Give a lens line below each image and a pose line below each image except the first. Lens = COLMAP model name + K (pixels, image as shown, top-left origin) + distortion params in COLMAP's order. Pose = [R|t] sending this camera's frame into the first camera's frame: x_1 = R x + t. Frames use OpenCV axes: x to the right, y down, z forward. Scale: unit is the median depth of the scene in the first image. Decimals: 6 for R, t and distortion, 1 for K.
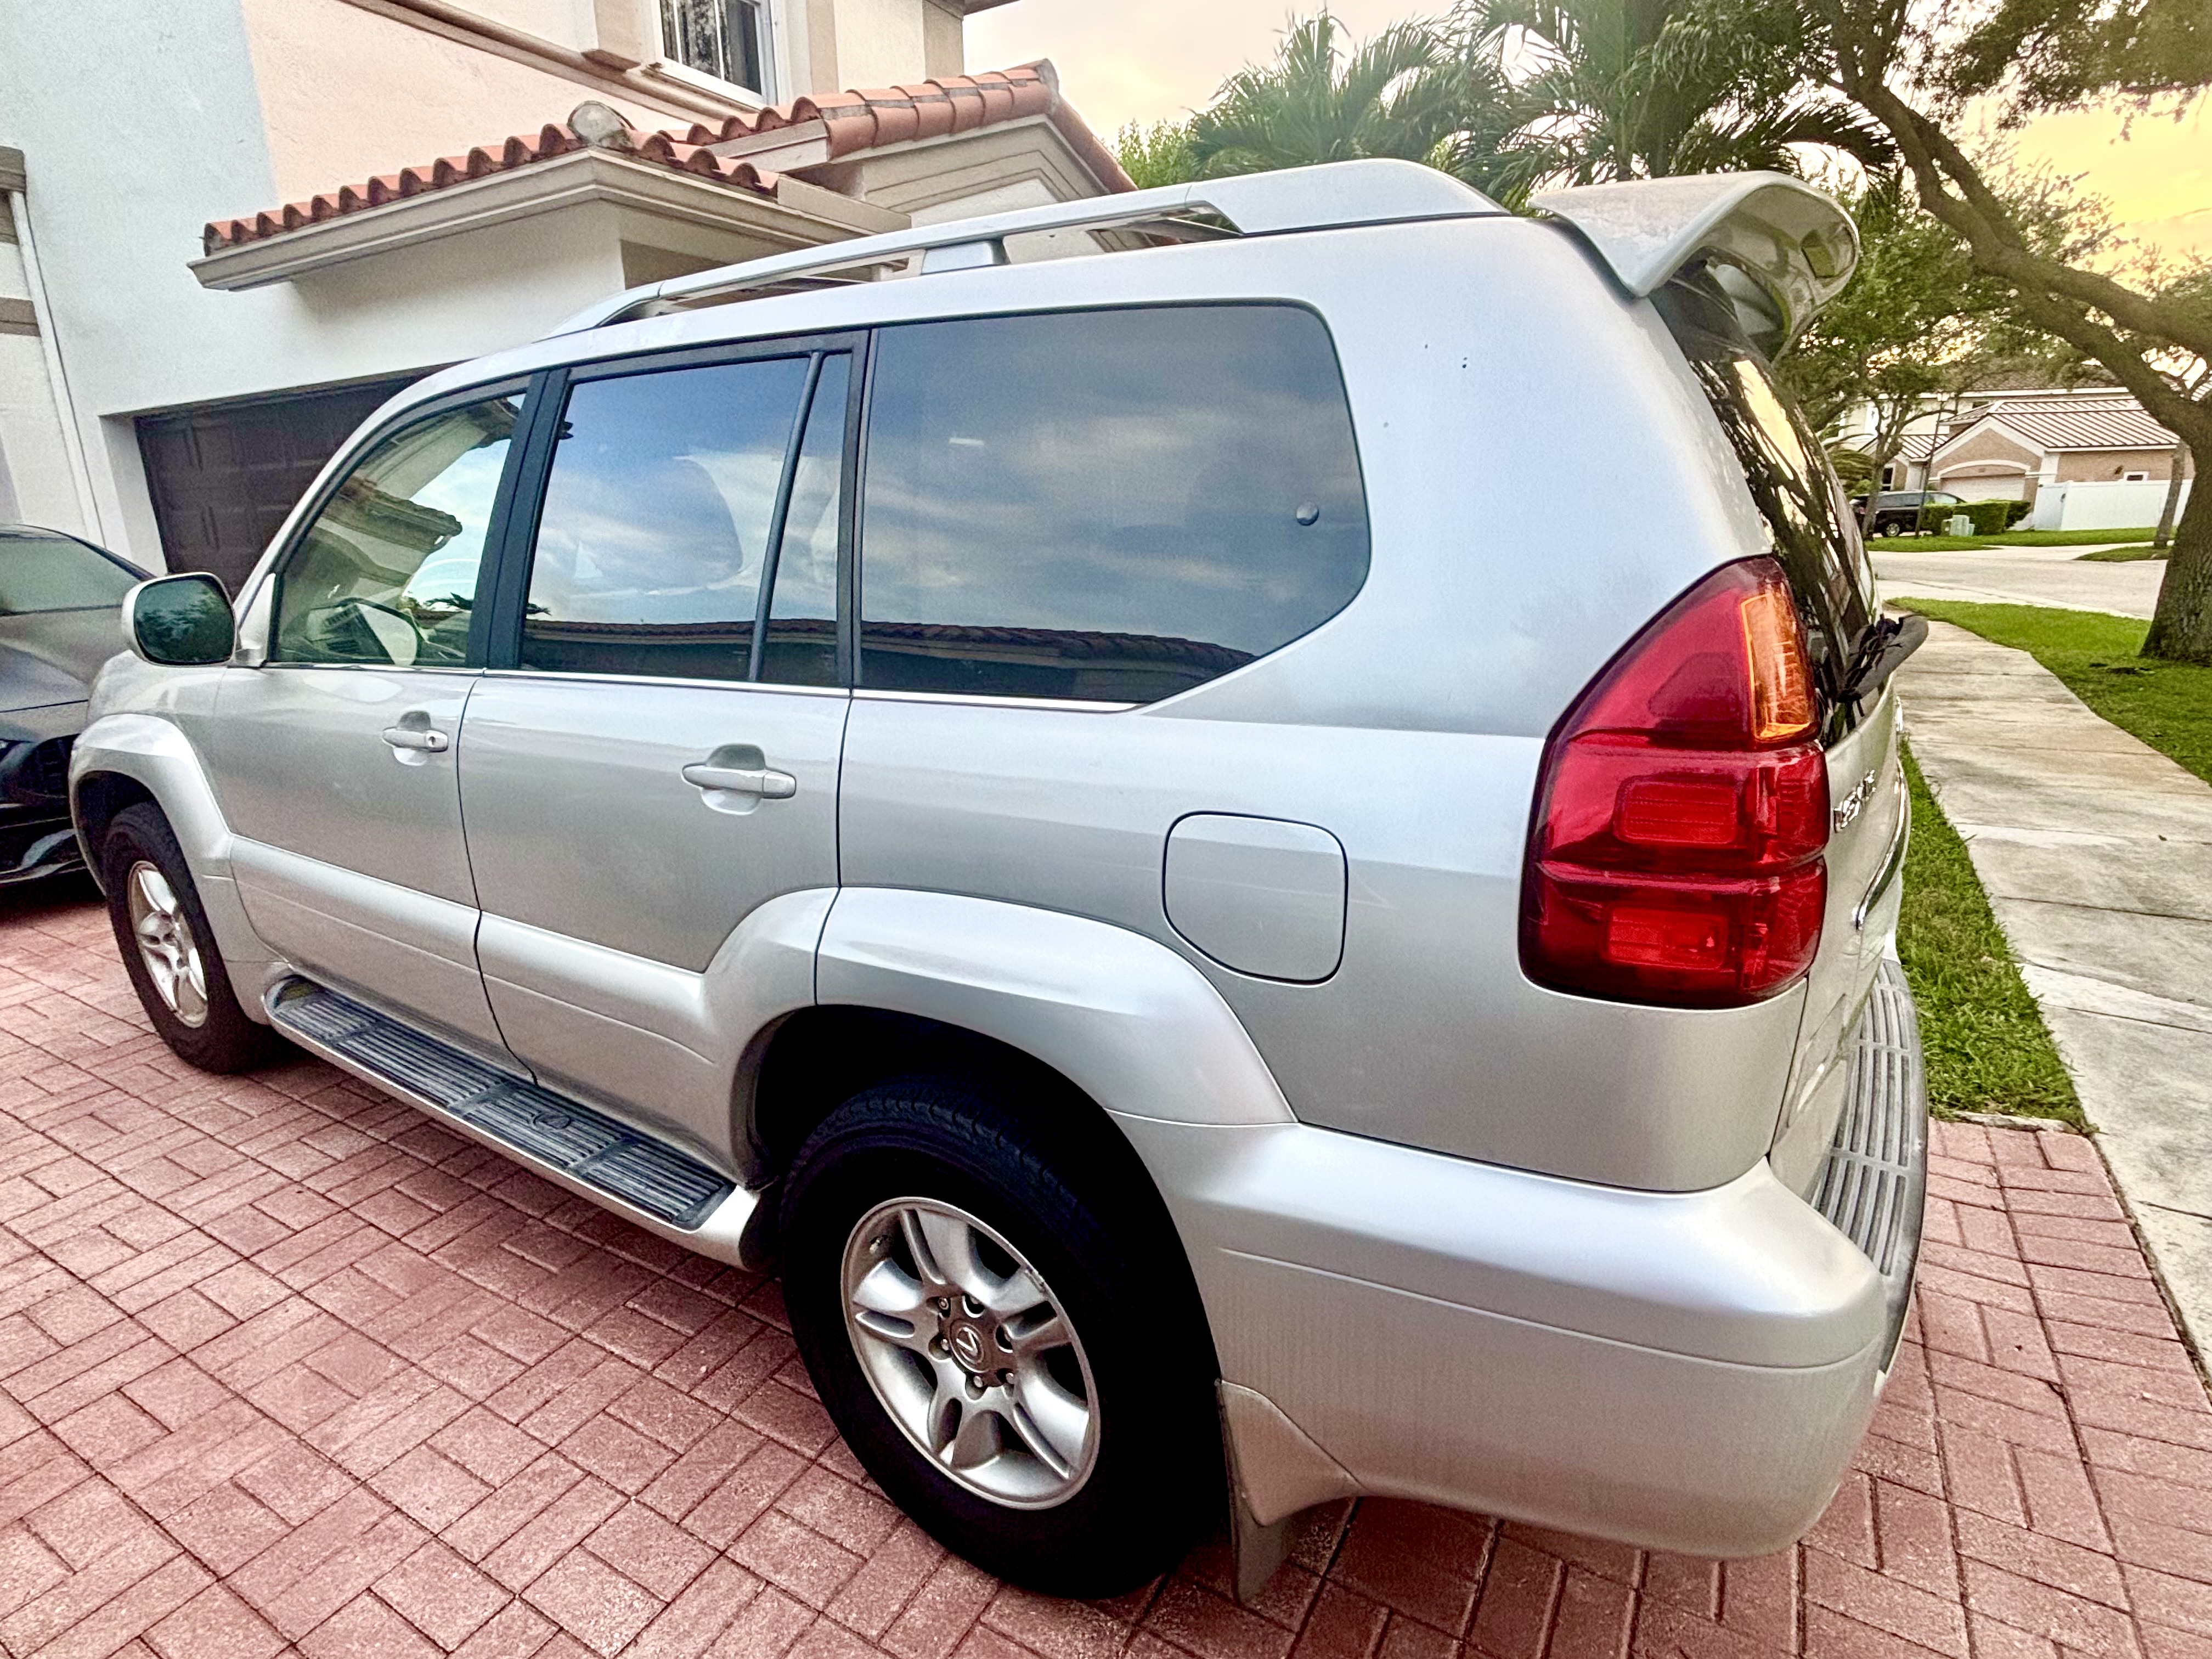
lens RADIAL K [[1151.7, 0, 1106.0], [0, 1151.7, 829.5], [0, 0, 1]] dist [0.012969, -0.001164]
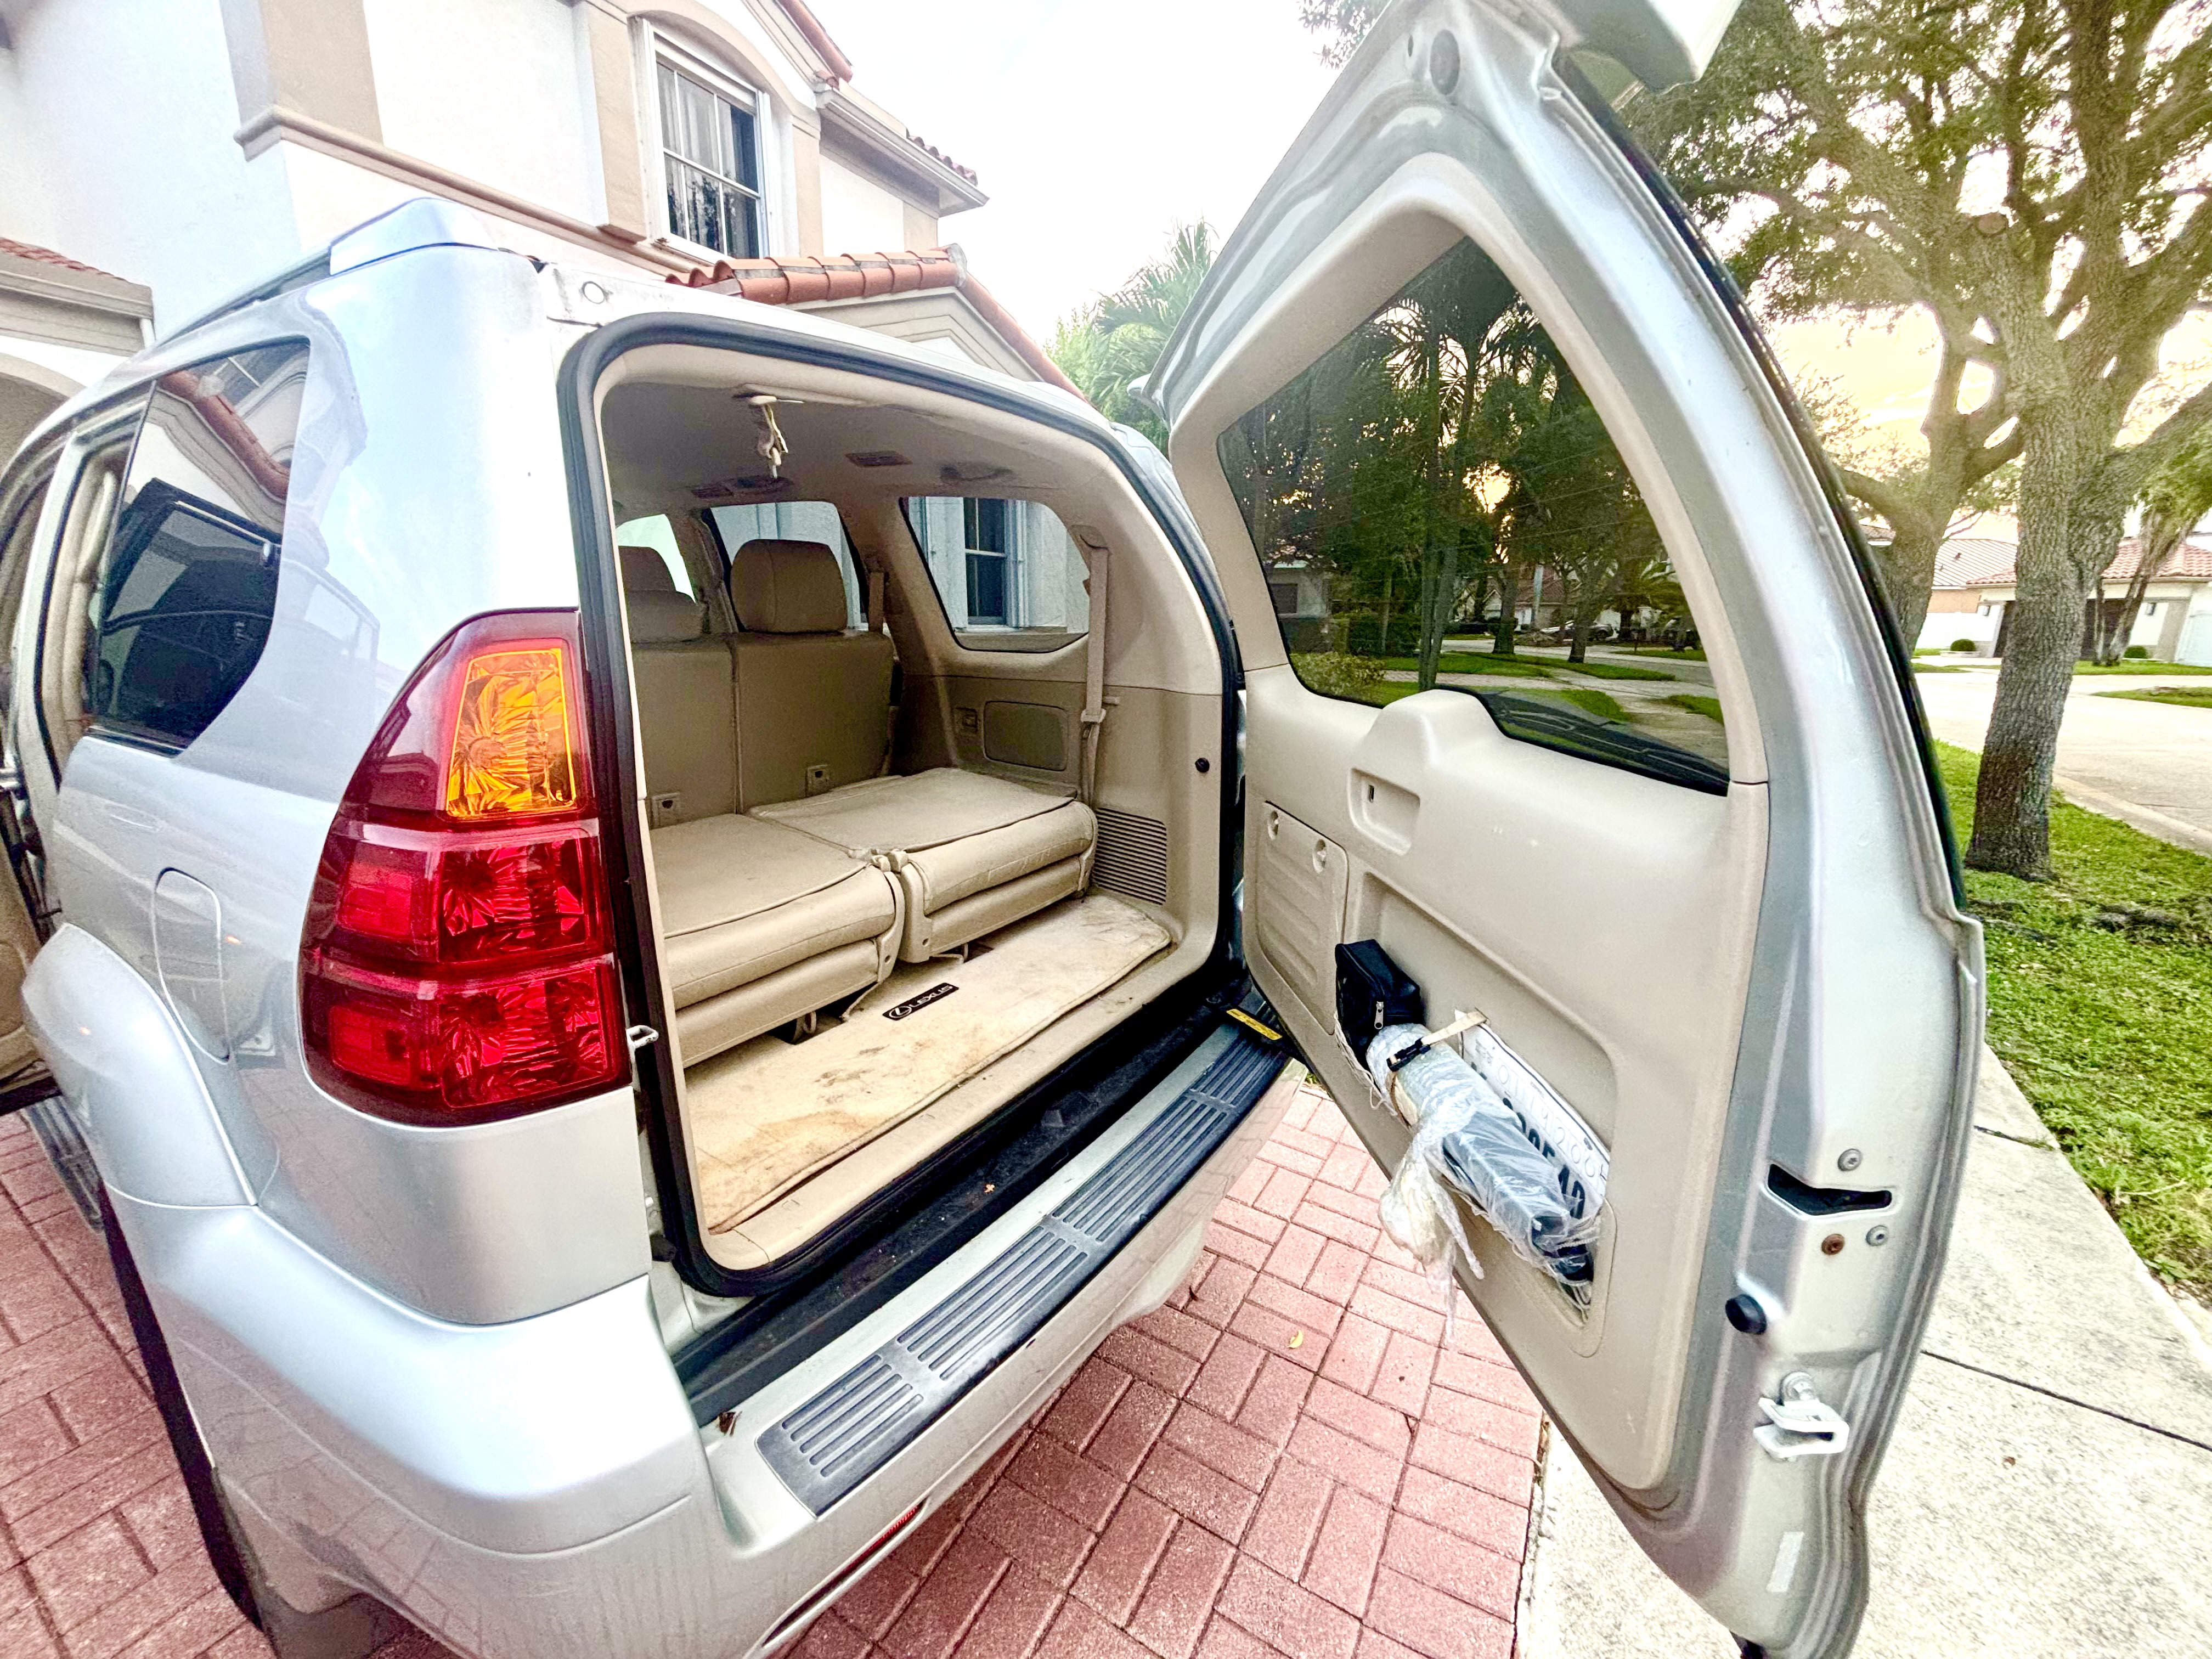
lens RADIAL K [[893.7, 0, 1106.0], [0, 893.7, 829.5], [0, 0, 1]] dist [0.010876, -0.000050]
pose [[0.999312, 0.036998, -0.002654, 0.135350], [-0.037057, 0.998929, -0.027719, -0.008316], [0.001626, 0.027799, 0.999612, 0.041646]]
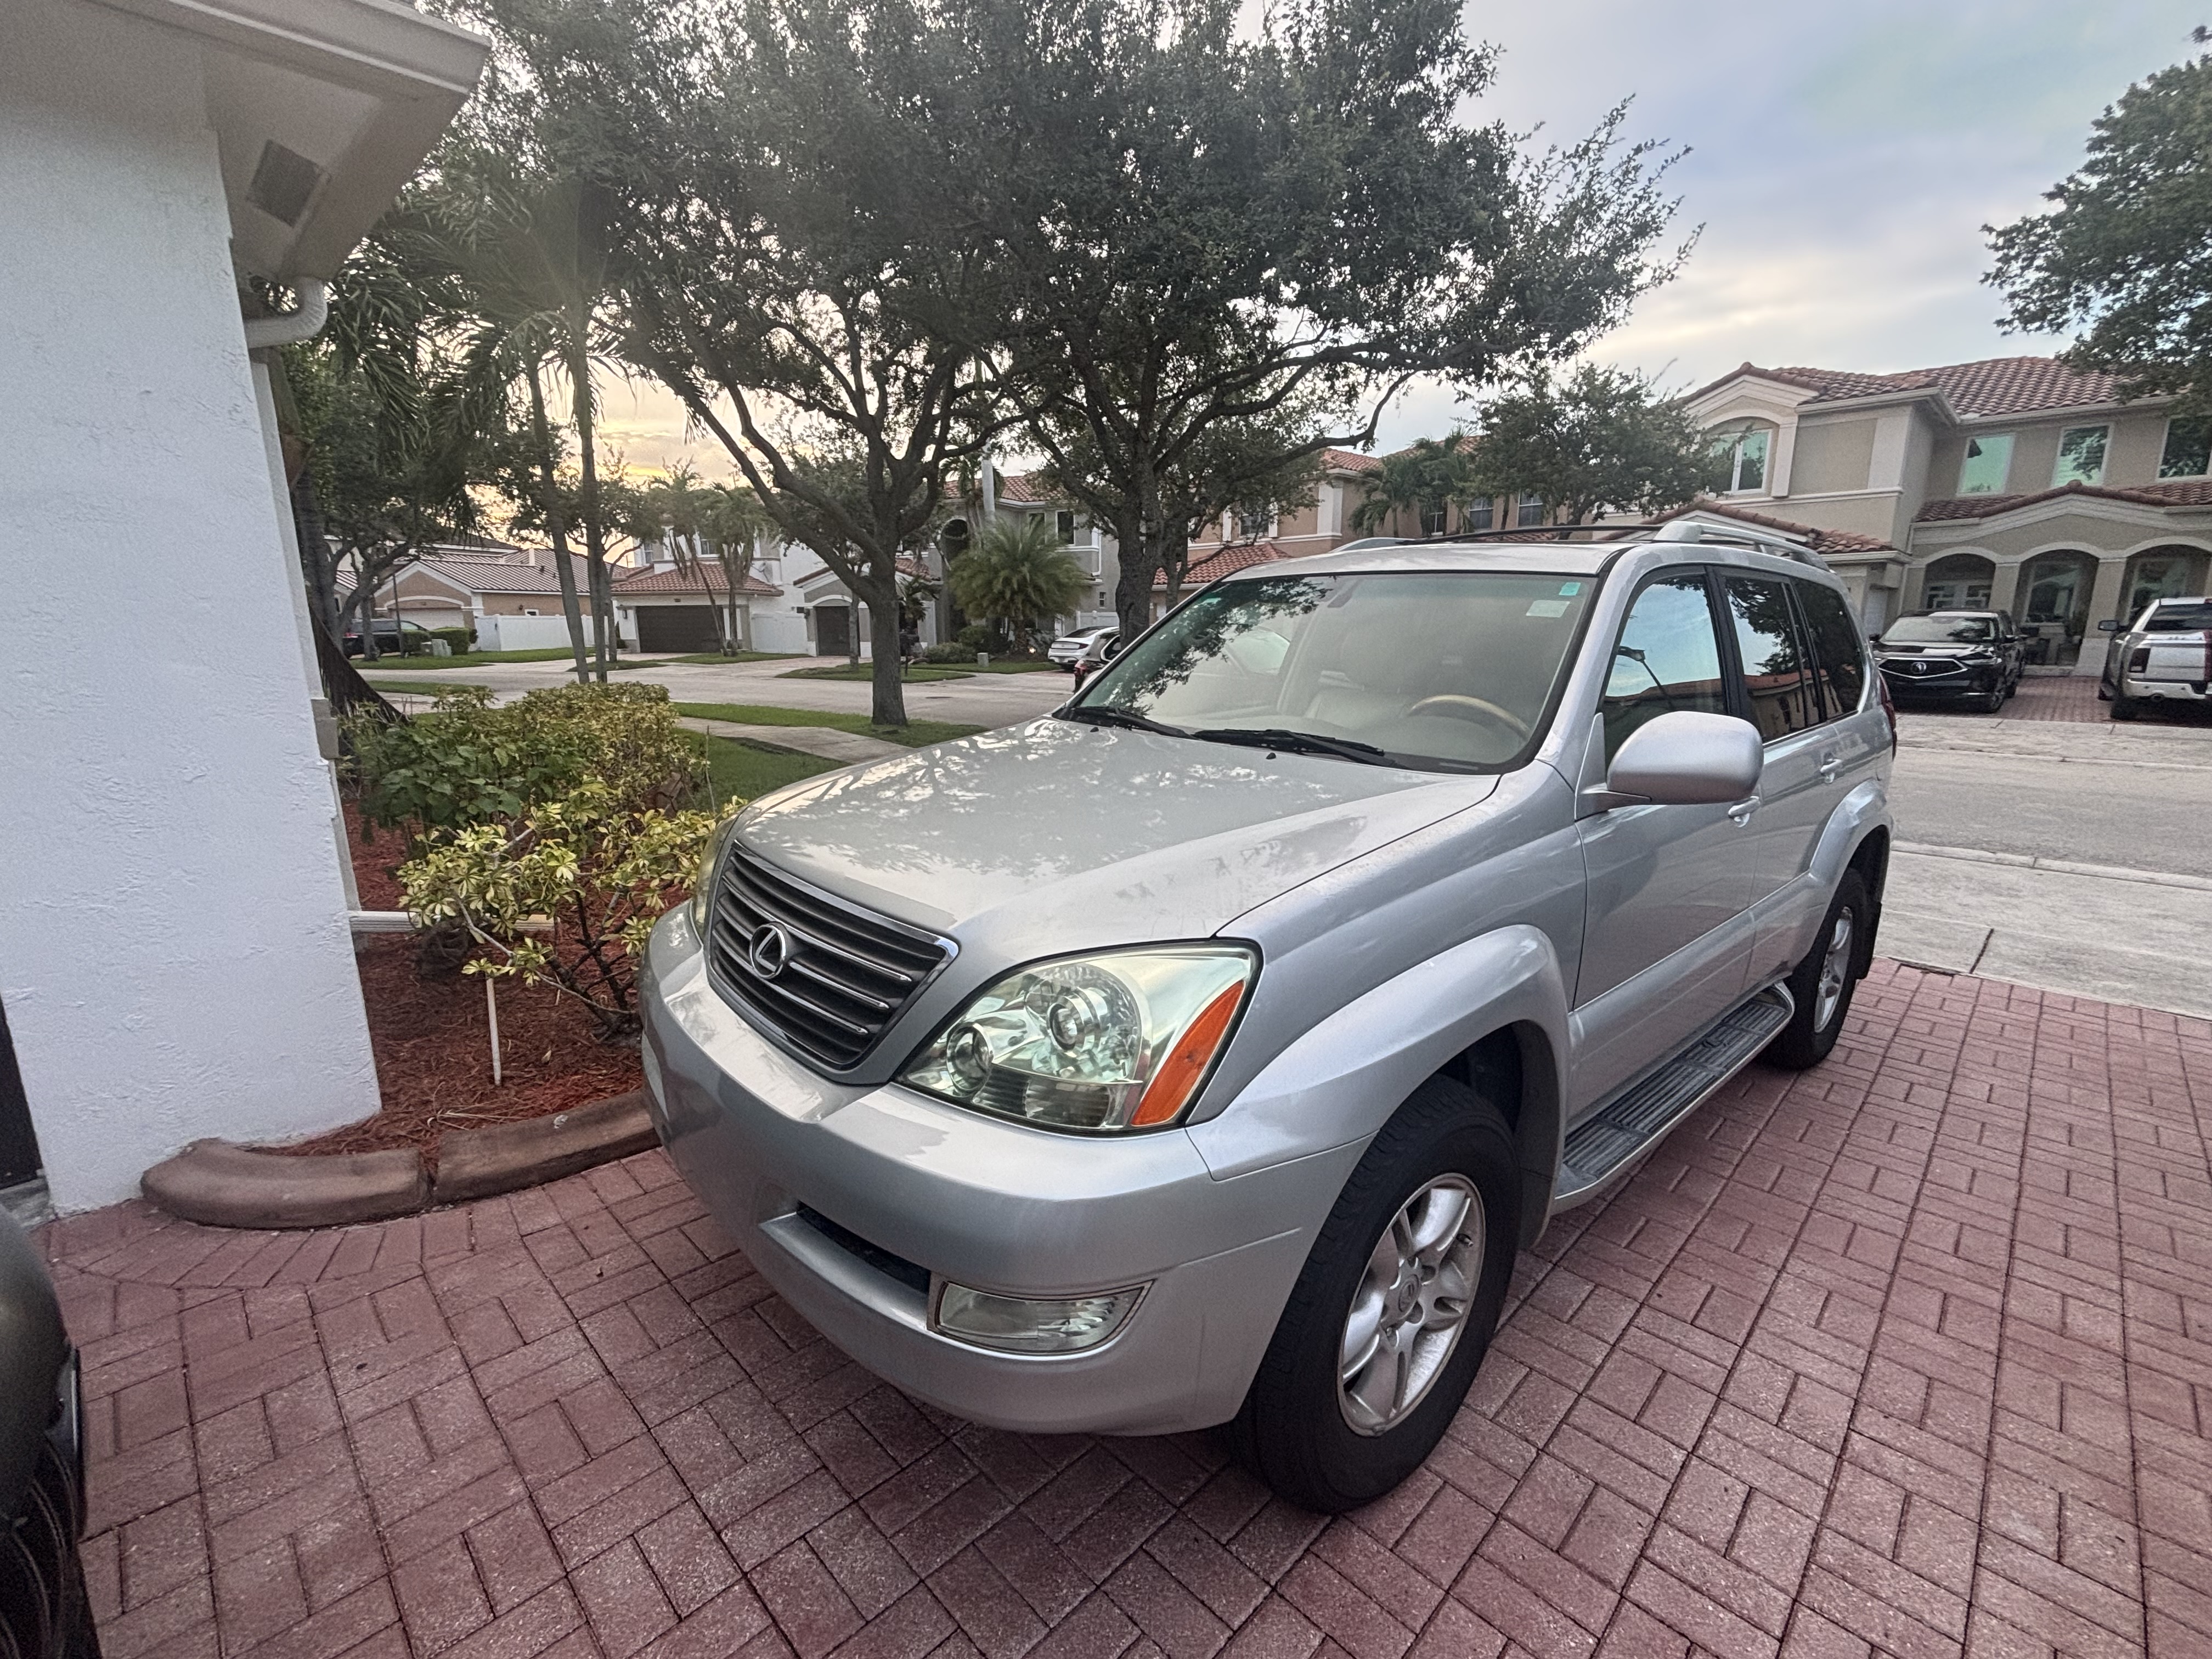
lens RADIAL K [[968.1, 0, 1106.0], [0, 968.1, 829.5], [0, 0, 1]] dist [-0.010368, 0.006040]
pose [[0.257478, -0.182739, 0.948847, -0.529411], [0.247578, 0.961653, 0.118023, -0.104950], [-0.934029, 0.204525, 0.292847, 0.382243]]
